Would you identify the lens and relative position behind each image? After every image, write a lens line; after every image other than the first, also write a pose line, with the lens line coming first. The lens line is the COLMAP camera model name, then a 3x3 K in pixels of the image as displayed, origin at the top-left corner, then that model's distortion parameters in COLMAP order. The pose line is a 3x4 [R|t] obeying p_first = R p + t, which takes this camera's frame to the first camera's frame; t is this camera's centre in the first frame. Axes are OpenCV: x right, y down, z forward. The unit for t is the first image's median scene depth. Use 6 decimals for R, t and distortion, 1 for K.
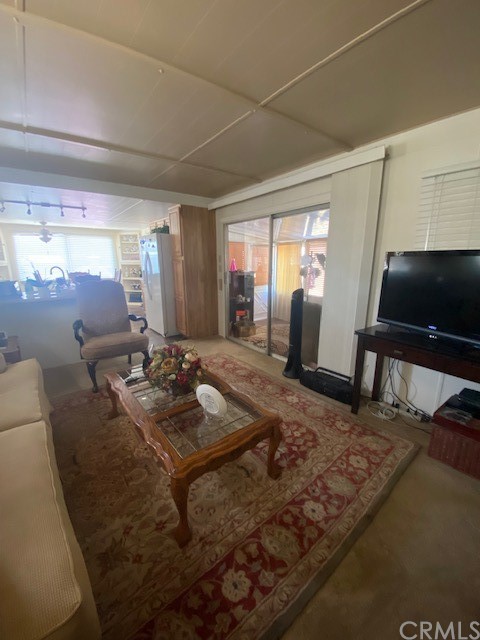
lens RADIAL K [[260.3, 0, 240.1], [0, 260.3, 319.0], [0, 0, 1]] dist [0.024338, -0.020812]
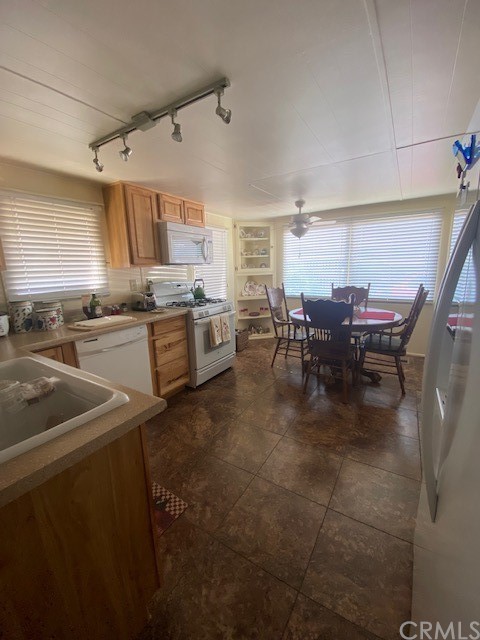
lens RADIAL K [[260.3, 0, 240.1], [0, 260.3, 319.0], [0, 0, 1]] dist [0.024338, -0.020812]
pose [[0.357142, 0.178236, -0.916887, -0.295010], [-0.194106, 0.974357, 0.113800, -0.212959], [0.913659, 0.137330, 0.382580, 0.945155]]
